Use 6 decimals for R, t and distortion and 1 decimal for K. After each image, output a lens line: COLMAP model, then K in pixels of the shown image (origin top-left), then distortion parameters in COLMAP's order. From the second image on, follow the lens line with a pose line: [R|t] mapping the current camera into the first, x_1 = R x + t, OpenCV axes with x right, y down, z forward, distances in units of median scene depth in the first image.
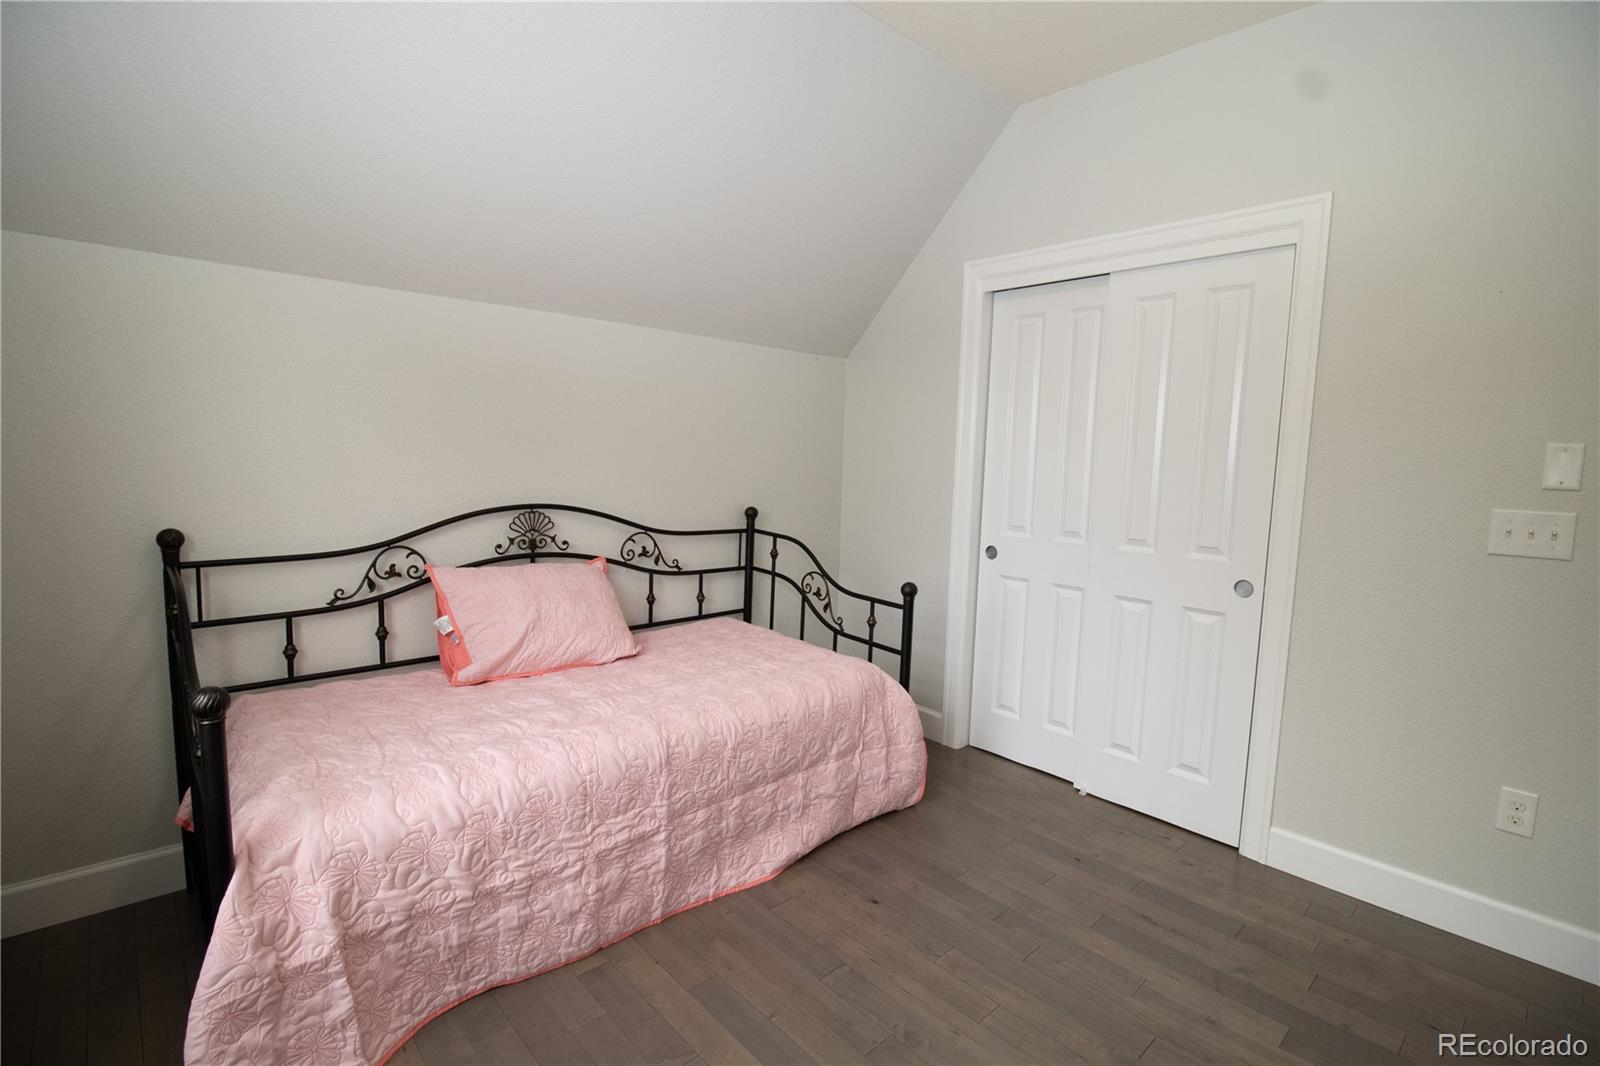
lens RADIAL K [[745.0, 0, 800.9], [0, 745.0, 533.0], [0, 0, 1]] dist [-0.010400, -0.001899]
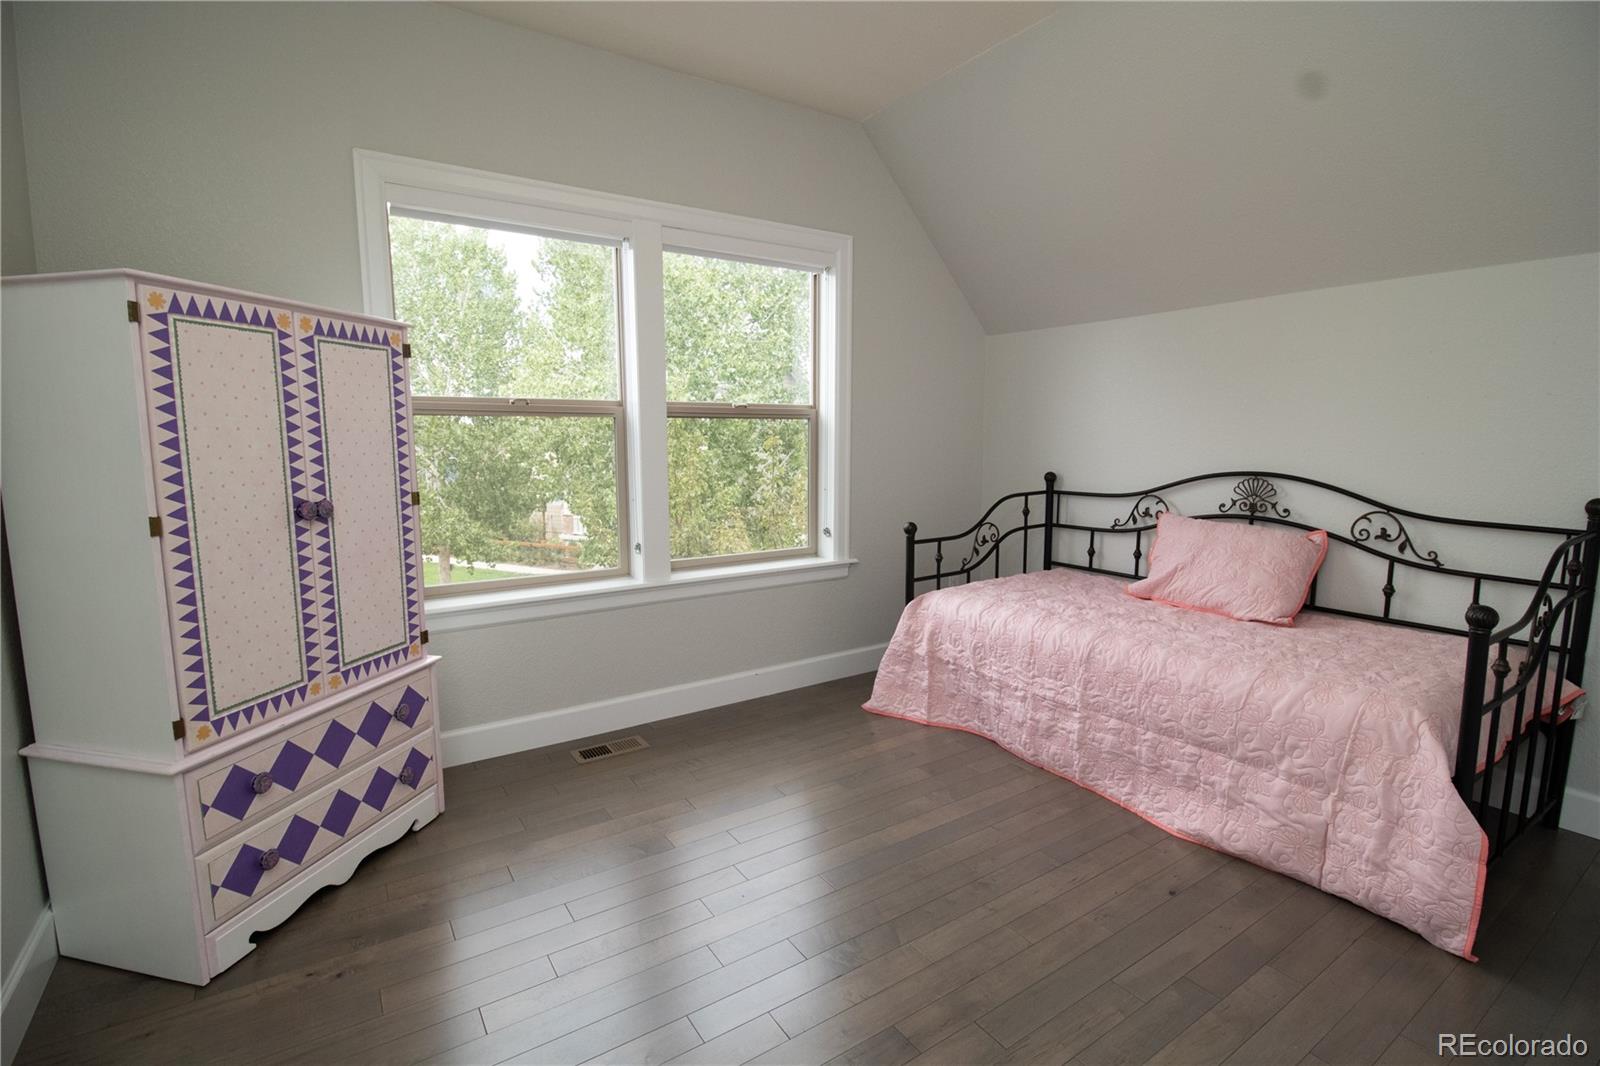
lens RADIAL K [[745.0, 0, 809.2], [0, 745.0, 528.7], [0, 0, 1]] dist [-0.010400, -0.001899]
pose [[-0.162656, 0.093324, -0.982260, 0.935841], [-0.109801, 0.987622, 0.112015, -0.006131], [0.980554, 0.126073, -0.150395, 0.573318]]
